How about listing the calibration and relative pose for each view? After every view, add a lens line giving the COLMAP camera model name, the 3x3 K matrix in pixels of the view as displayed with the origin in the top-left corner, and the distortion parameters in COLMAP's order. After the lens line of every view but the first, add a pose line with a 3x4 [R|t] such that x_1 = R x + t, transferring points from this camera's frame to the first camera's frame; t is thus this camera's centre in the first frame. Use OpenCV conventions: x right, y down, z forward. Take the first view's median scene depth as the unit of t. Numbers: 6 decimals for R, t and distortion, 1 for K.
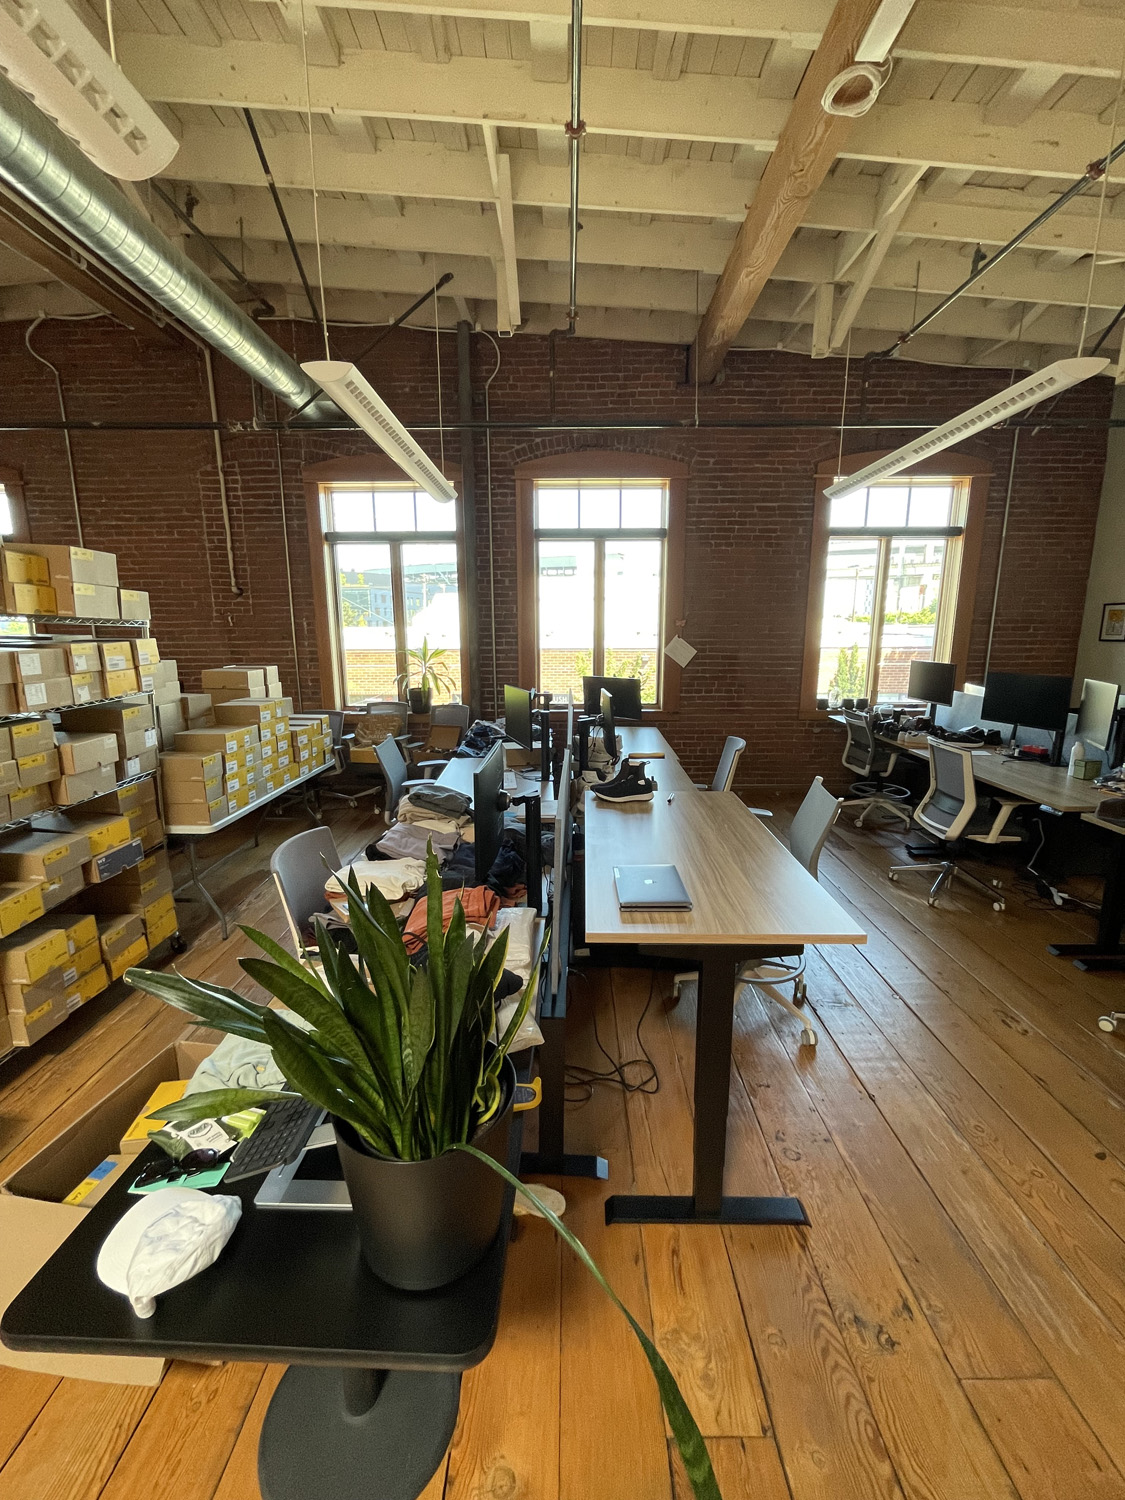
lens RADIAL K [[615.8, 0, 558.9], [0, 615.8, 745.6], [0, 0, 1]] dist [0.003842, 0.000456]
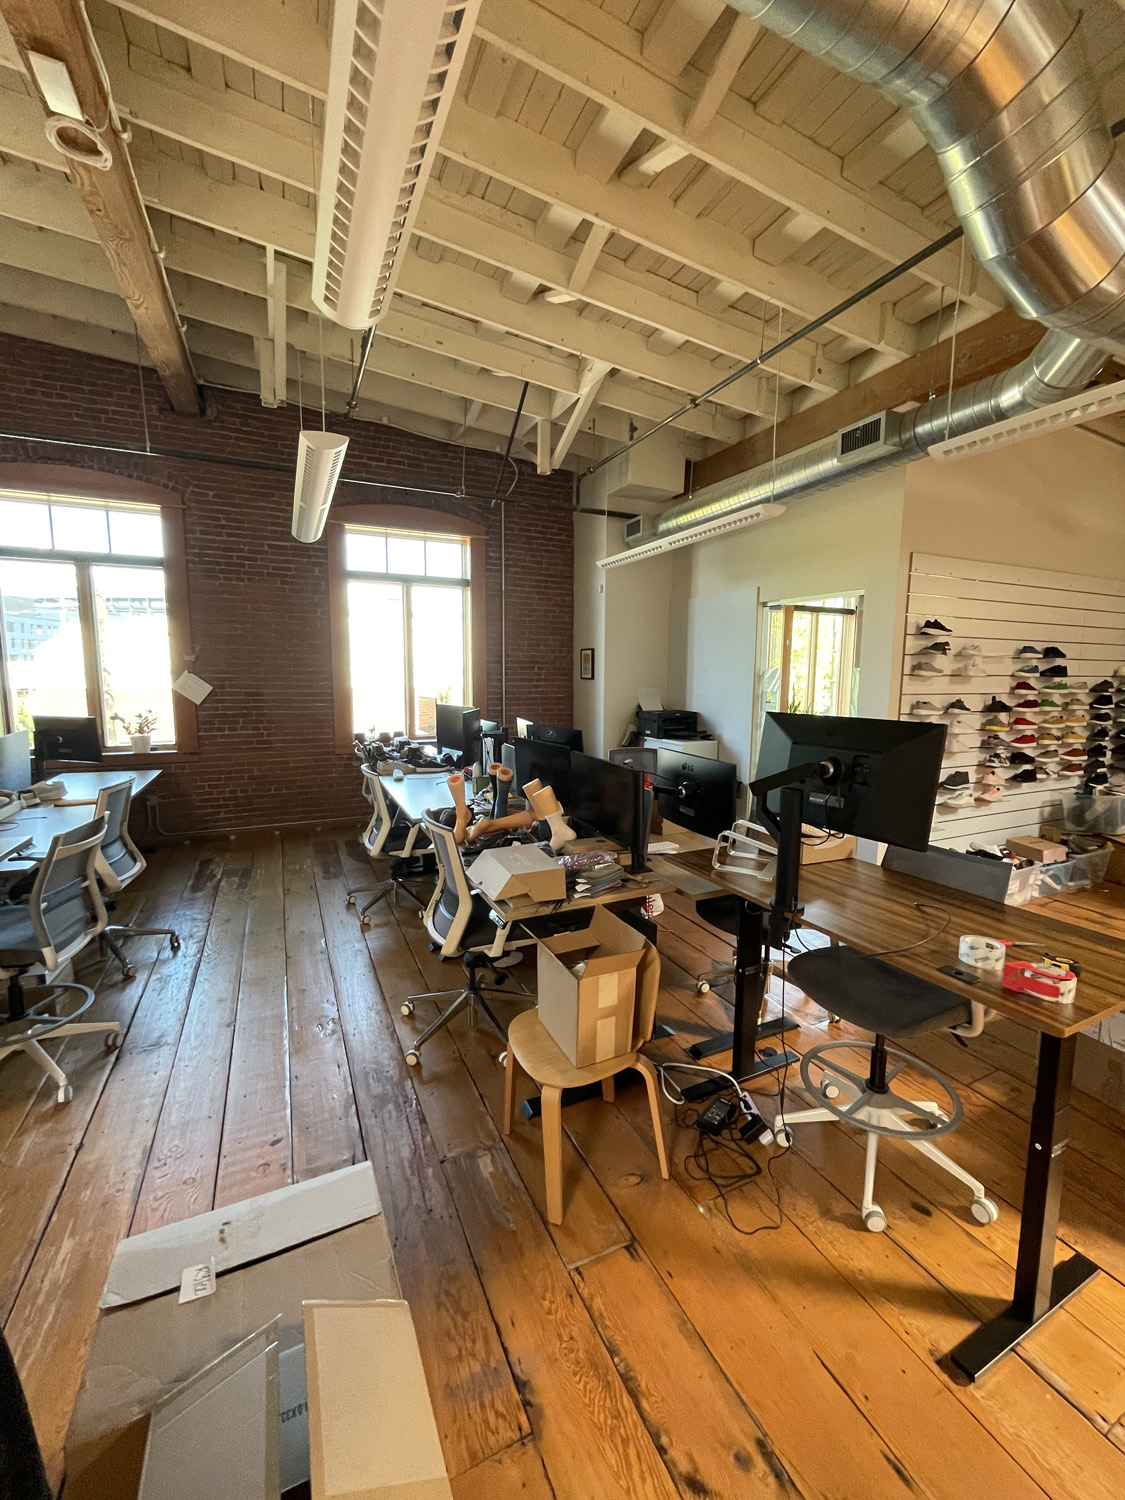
lens RADIAL K [[615.8, 0, 558.1], [0, 615.8, 750.3], [0, 0, 1]] dist [0.003842, 0.000456]
pose [[0.905021, -0.045447, 0.422933, 0.307780], [0.072574, 0.996195, -0.048251, 0.028744], [-0.419131, 0.074362, 0.904875, -0.080806]]
